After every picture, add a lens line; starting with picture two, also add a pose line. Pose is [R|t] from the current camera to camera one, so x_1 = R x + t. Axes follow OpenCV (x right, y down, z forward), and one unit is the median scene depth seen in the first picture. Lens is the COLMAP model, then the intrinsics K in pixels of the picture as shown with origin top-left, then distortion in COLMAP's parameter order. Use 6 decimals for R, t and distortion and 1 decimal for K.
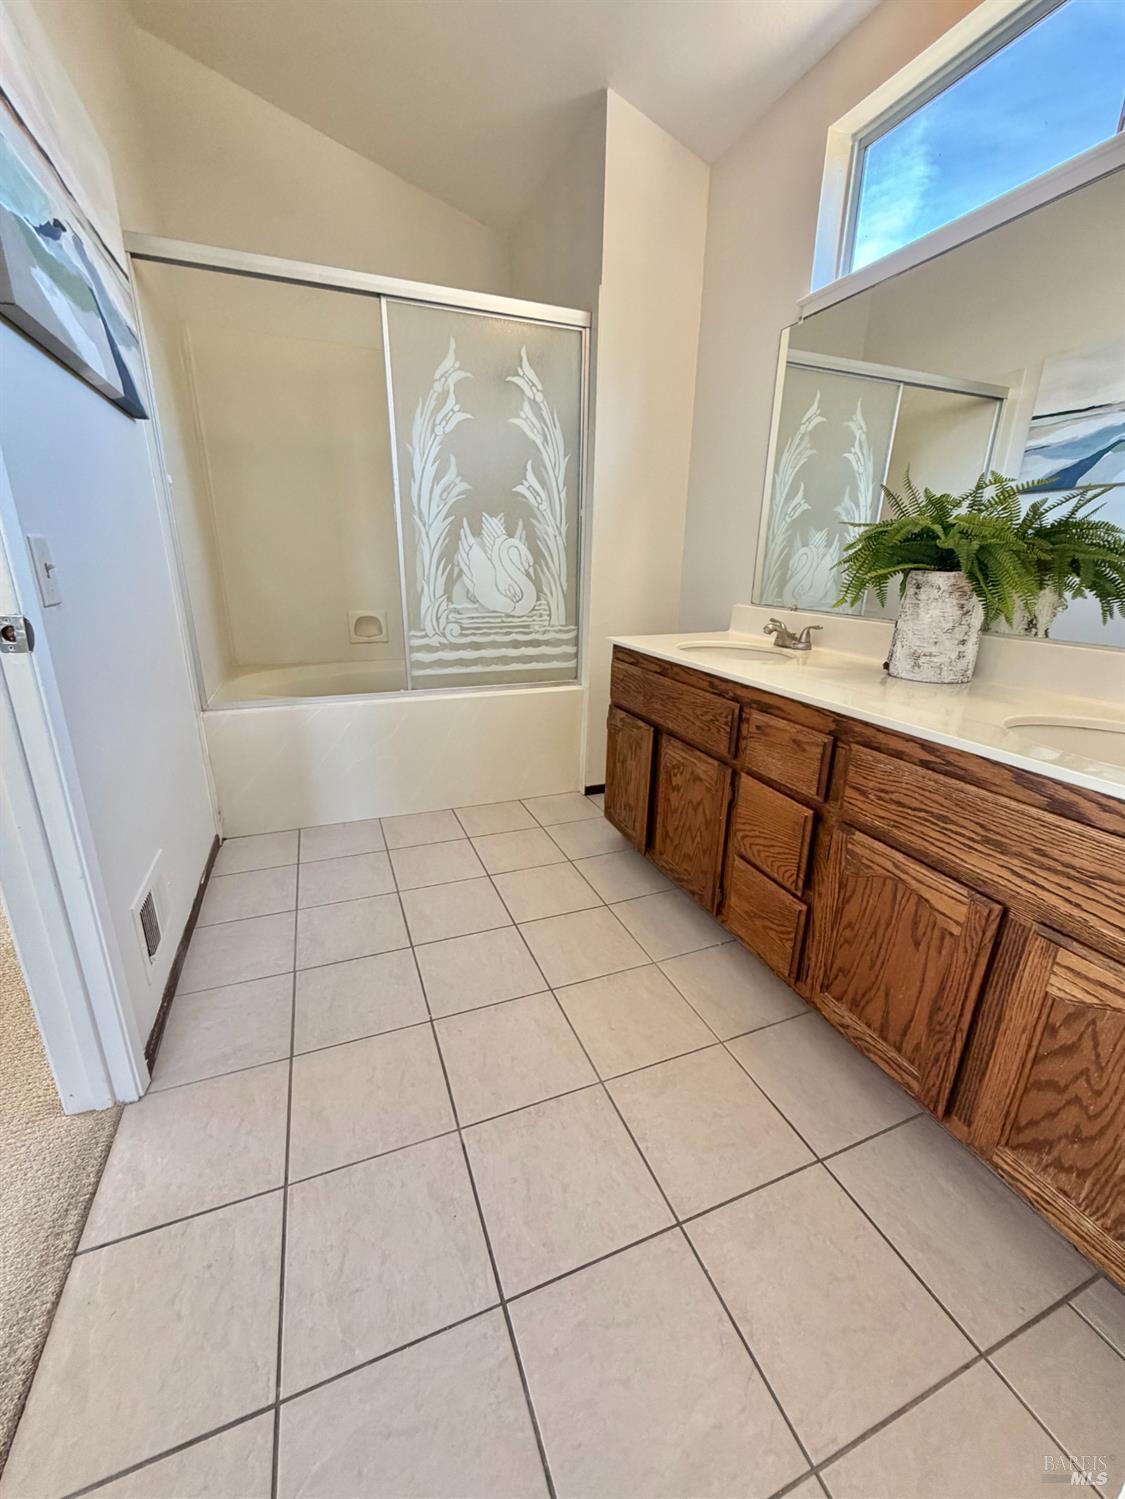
lens RADIAL K [[597.5, 0, 560.6], [0, 597.5, 745.1], [0, 0, 1]] dist [0.002051, 0.000569]
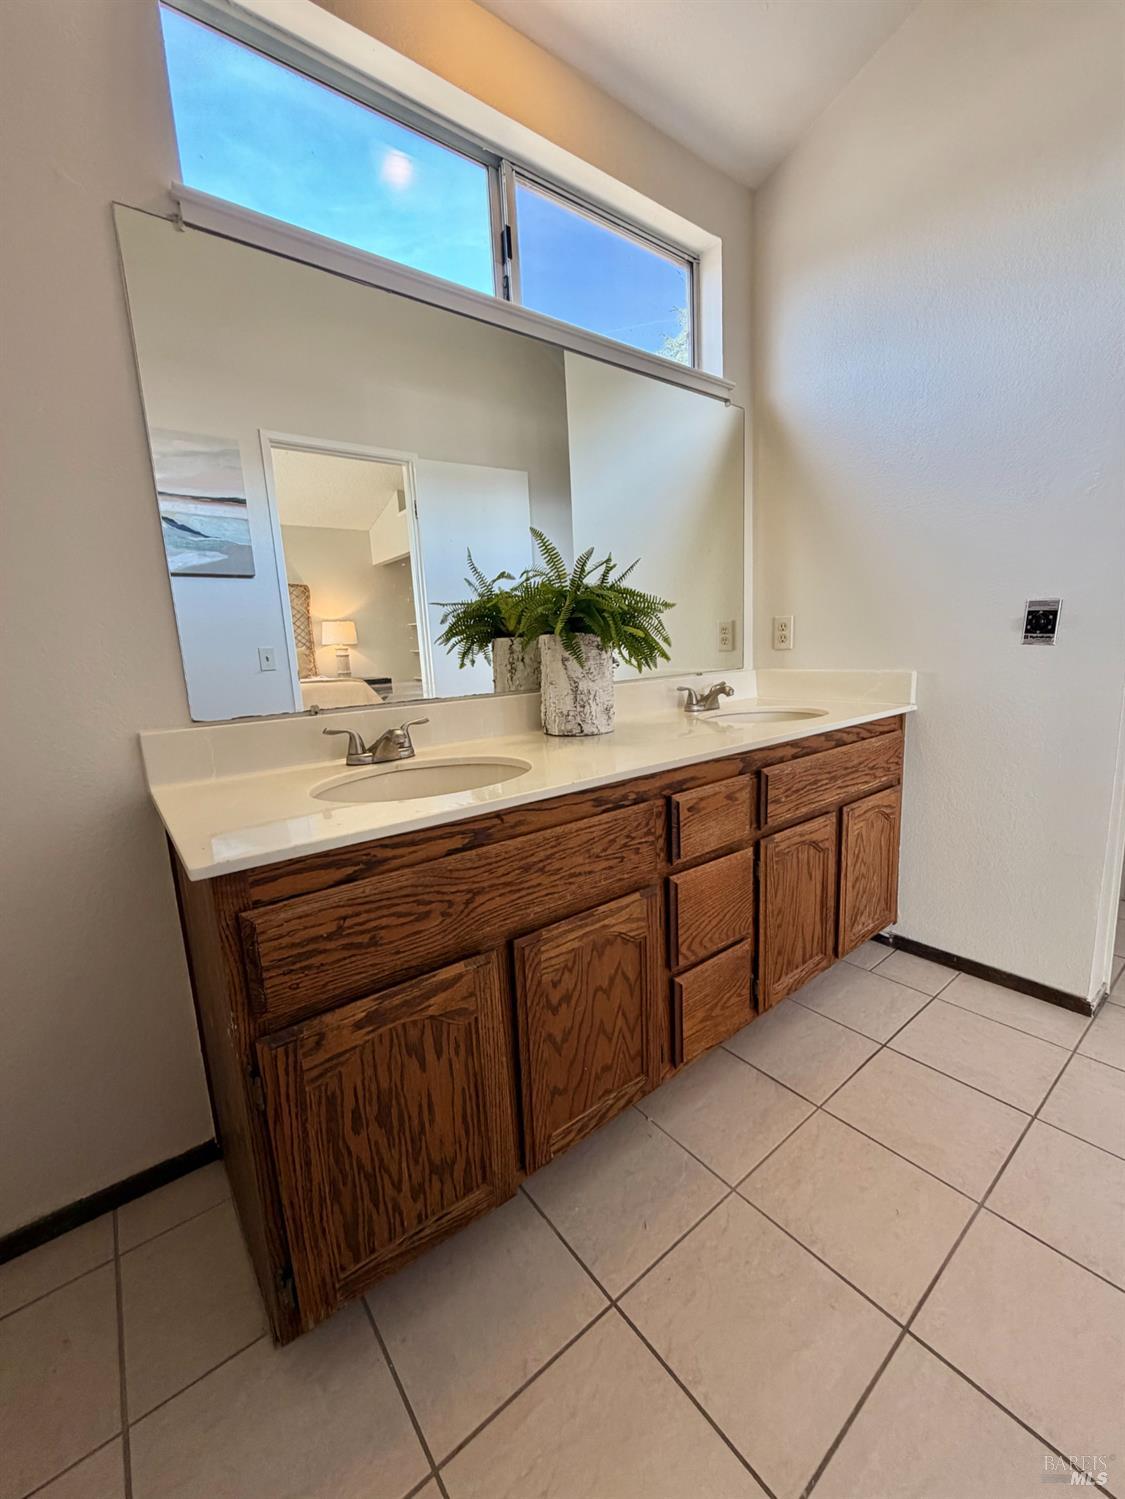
lens RADIAL K [[597.5, 0, 560.9], [0, 597.5, 750.1], [0, 0, 1]] dist [0.002051, 0.000569]
pose [[-0.282638, -0.162948, 0.945285, -0.421156], [0.333647, 0.907231, 0.256148, -0.397237], [-0.899330, 0.387789, -0.202051, 1.347869]]
